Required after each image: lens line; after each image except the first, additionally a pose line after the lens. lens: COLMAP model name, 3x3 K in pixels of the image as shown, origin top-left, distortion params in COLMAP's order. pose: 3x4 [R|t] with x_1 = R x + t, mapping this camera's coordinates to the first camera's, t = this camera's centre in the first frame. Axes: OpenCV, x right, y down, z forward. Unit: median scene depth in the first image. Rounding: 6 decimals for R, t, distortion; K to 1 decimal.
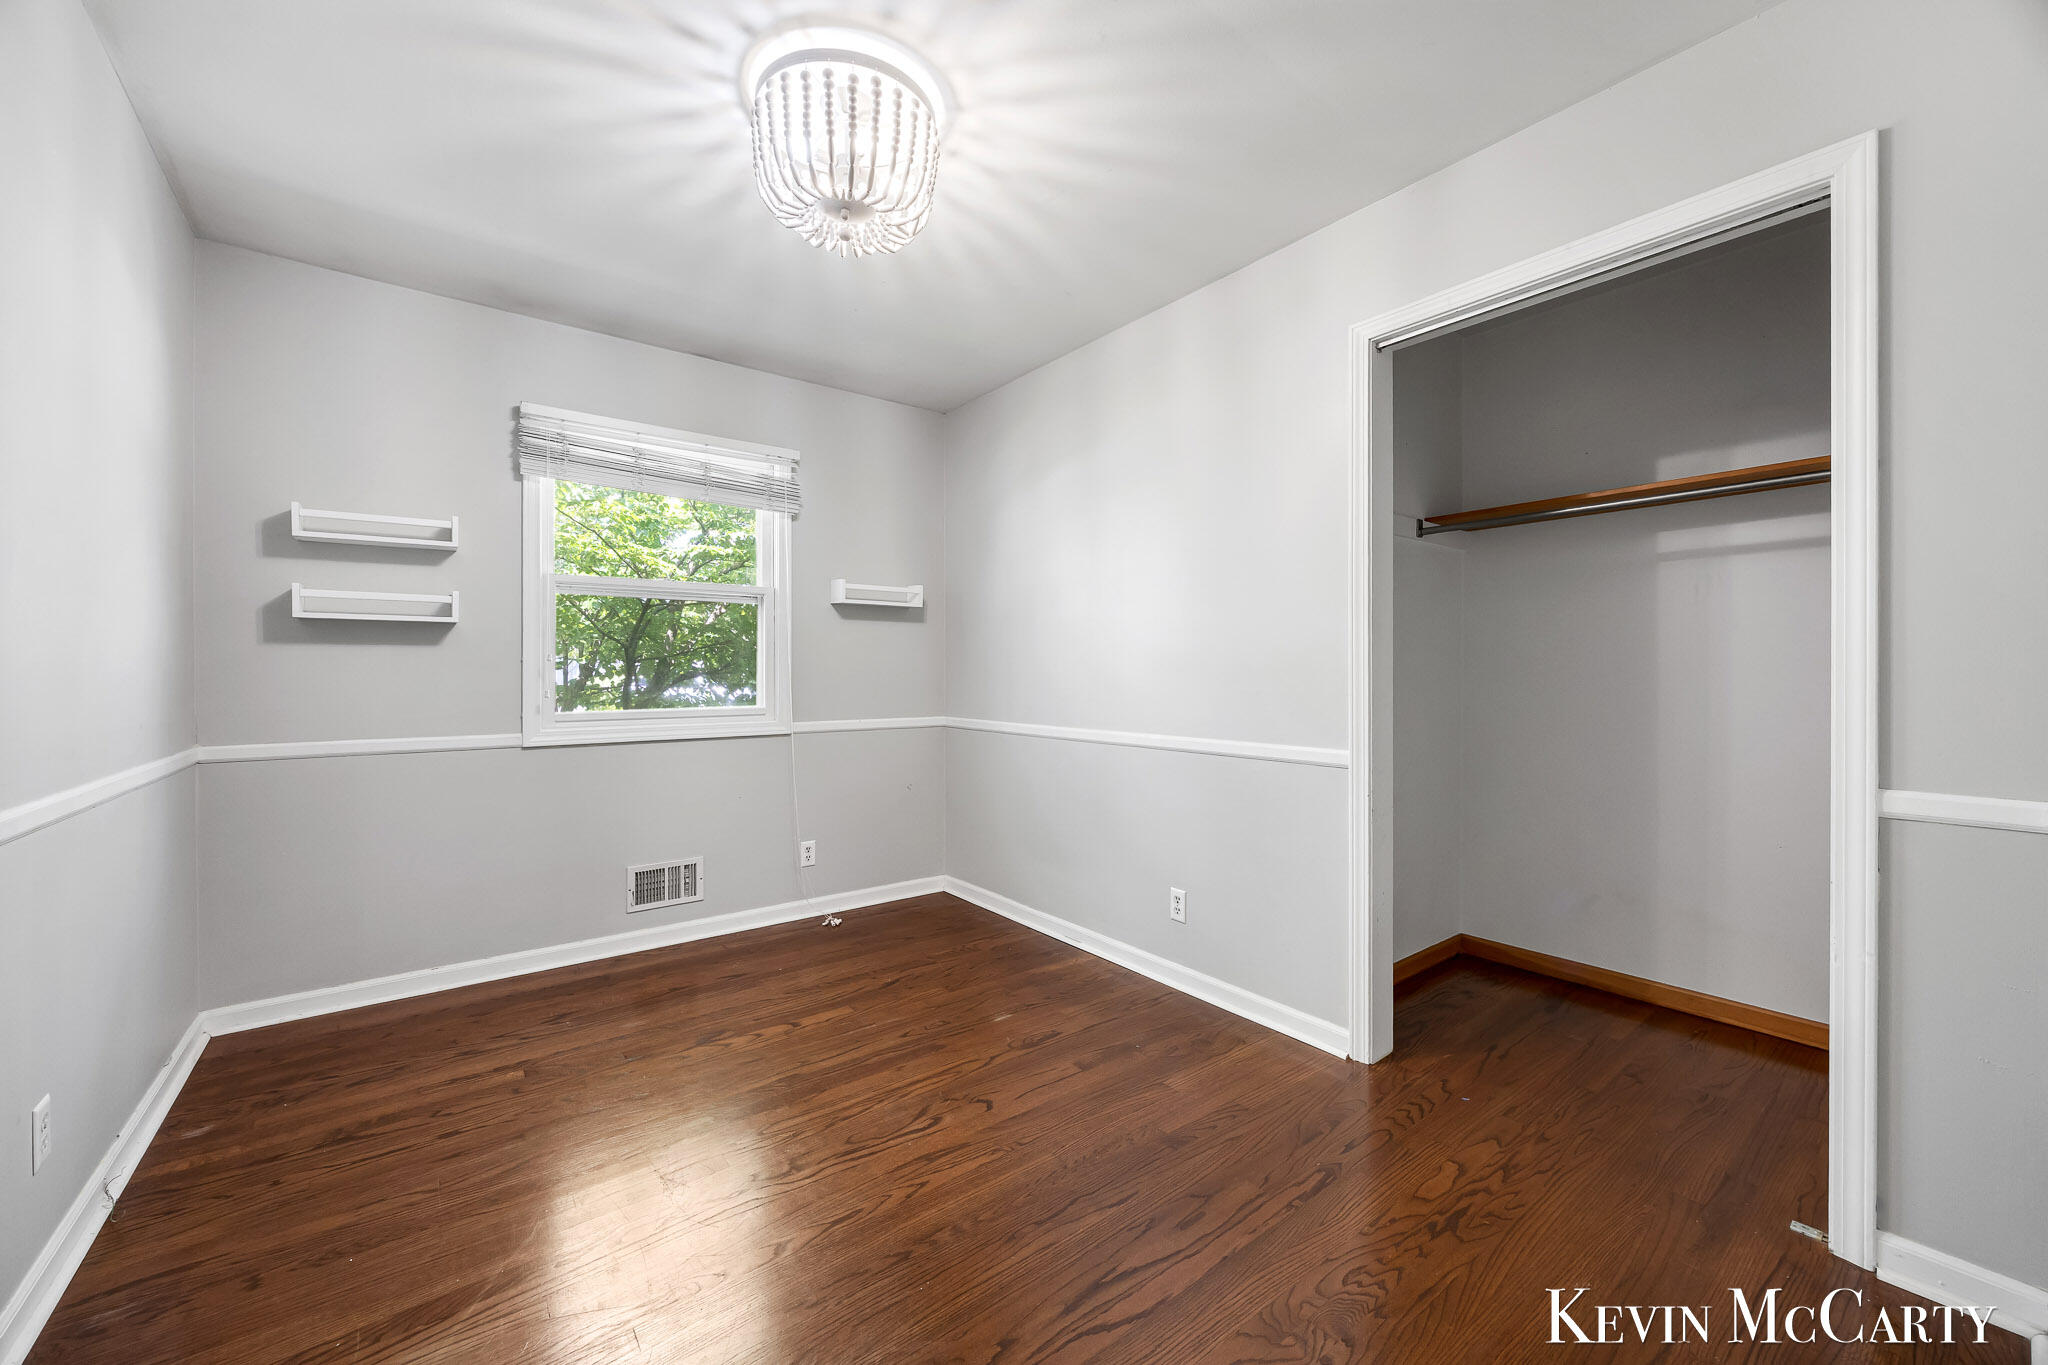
lens RADIAL K [[778.2, 0, 1024.0], [0, 778.2, 682.5], [0, 0, 1]] dist [-0.001775, 0.000004]
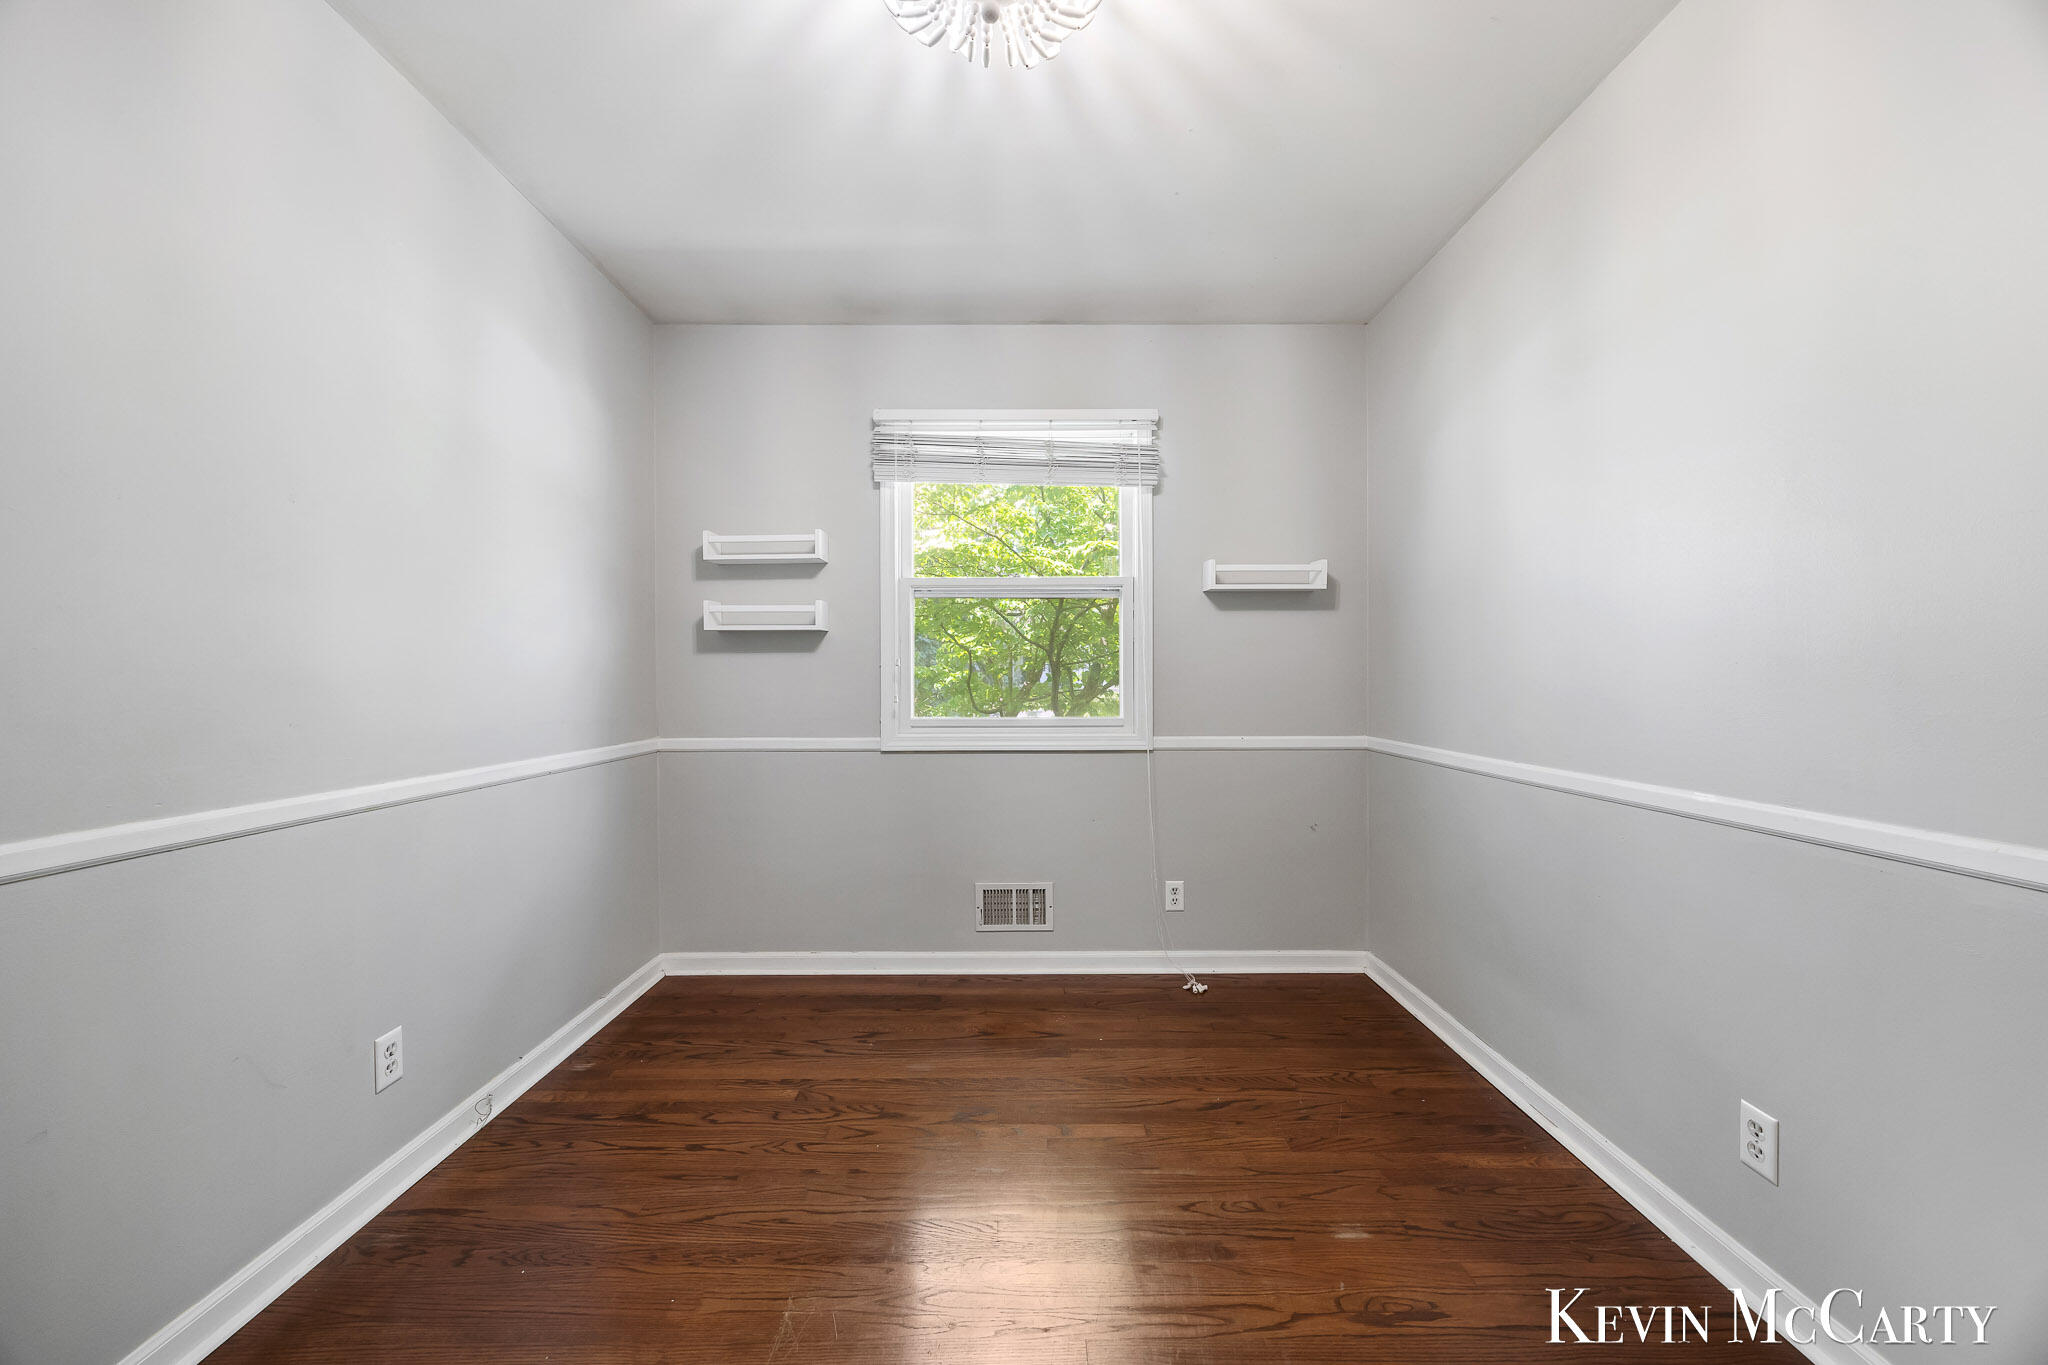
lens RADIAL K [[778.2, 0, 1024.0], [0, 778.2, 682.5], [0, 0, 1]] dist [-0.001775, 0.000004]
pose [[0.793502, 0.001348, -0.608566, 0.122581], [-0.005320, 0.999975, -0.004721, -0.002232], [0.608545, 0.006984, 0.793489, 0.306635]]
